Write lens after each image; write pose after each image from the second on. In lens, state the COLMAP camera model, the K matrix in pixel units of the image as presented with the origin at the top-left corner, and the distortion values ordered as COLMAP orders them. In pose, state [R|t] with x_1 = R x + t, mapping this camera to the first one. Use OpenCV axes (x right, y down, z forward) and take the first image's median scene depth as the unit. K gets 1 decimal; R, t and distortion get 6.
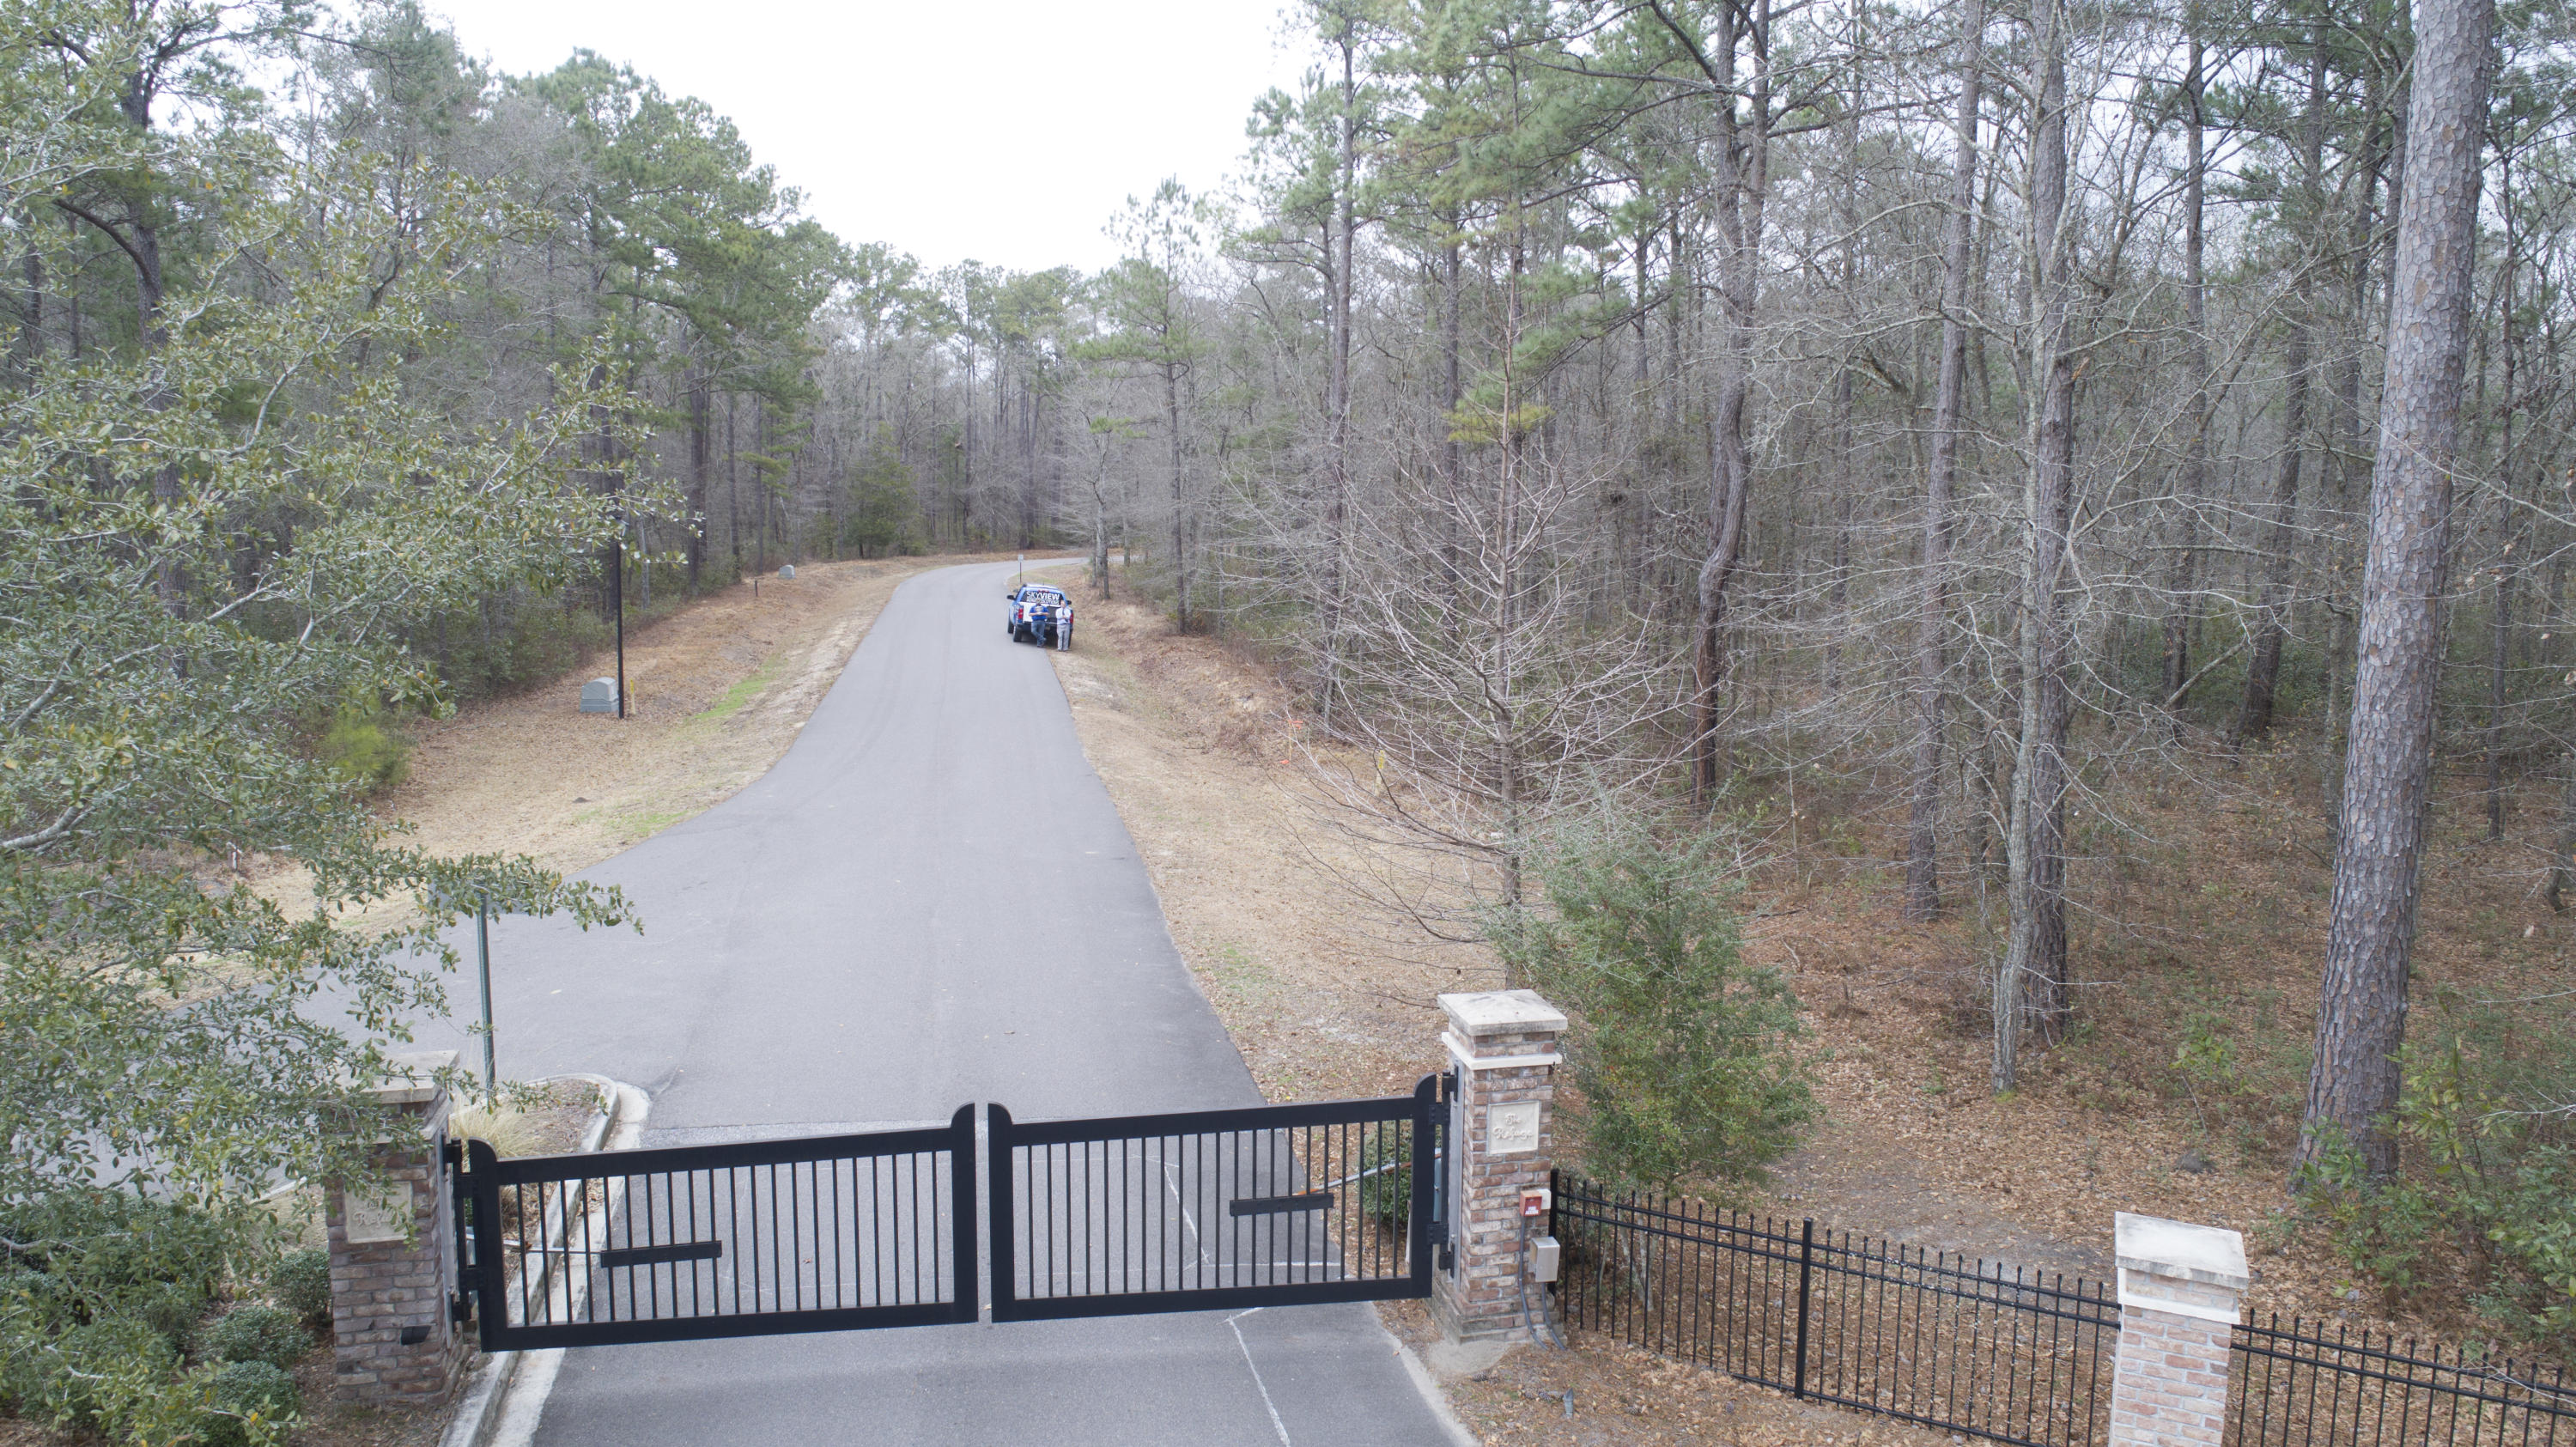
lens RADIAL K [[1733.2, 0, 1290.1], [0, 1733.2, 703.3], [0, 0, 1]] dist [-0.008767, 0.002385]
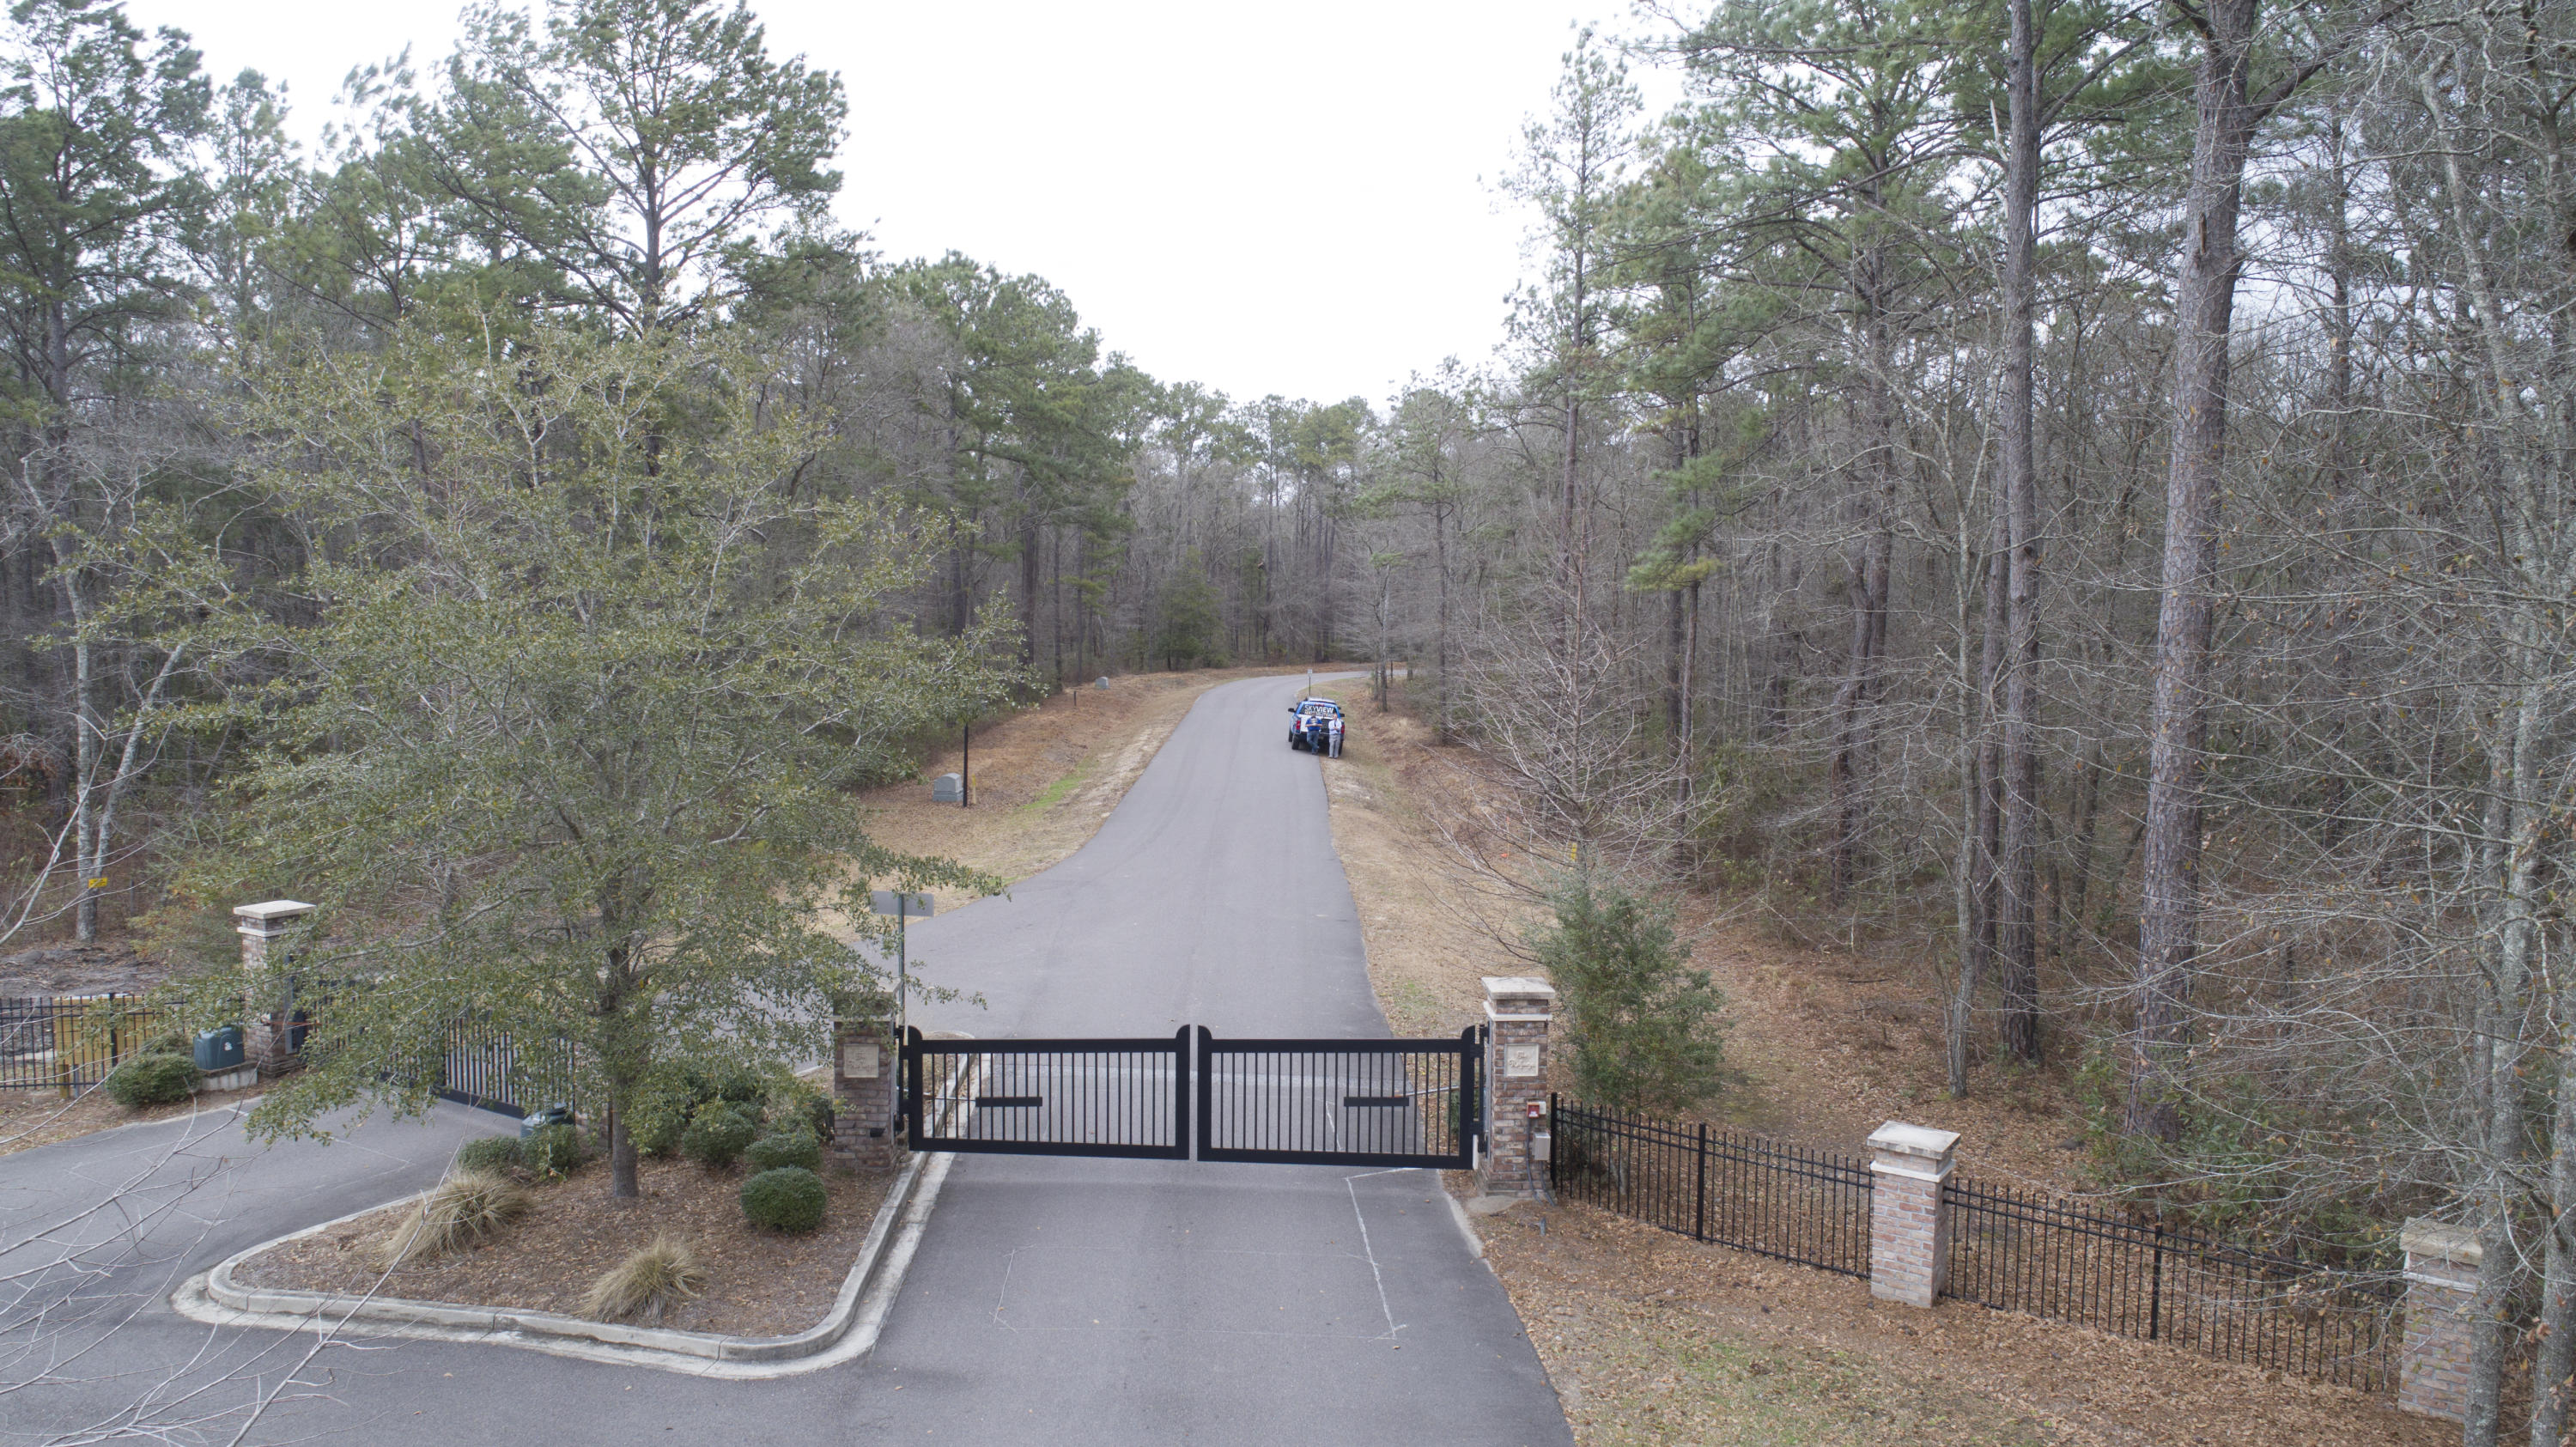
lens RADIAL K [[1733.2, 0, 1278.9], [0, 1733.2, 726.2], [0, 0, 1]] dist [-0.008767, 0.002385]
pose [[0.983548, 0.013574, -0.180138, 0.189313], [-0.022514, 0.998609, -0.047674, 0.019124], [0.179240, 0.050945, 0.982485, -0.609945]]
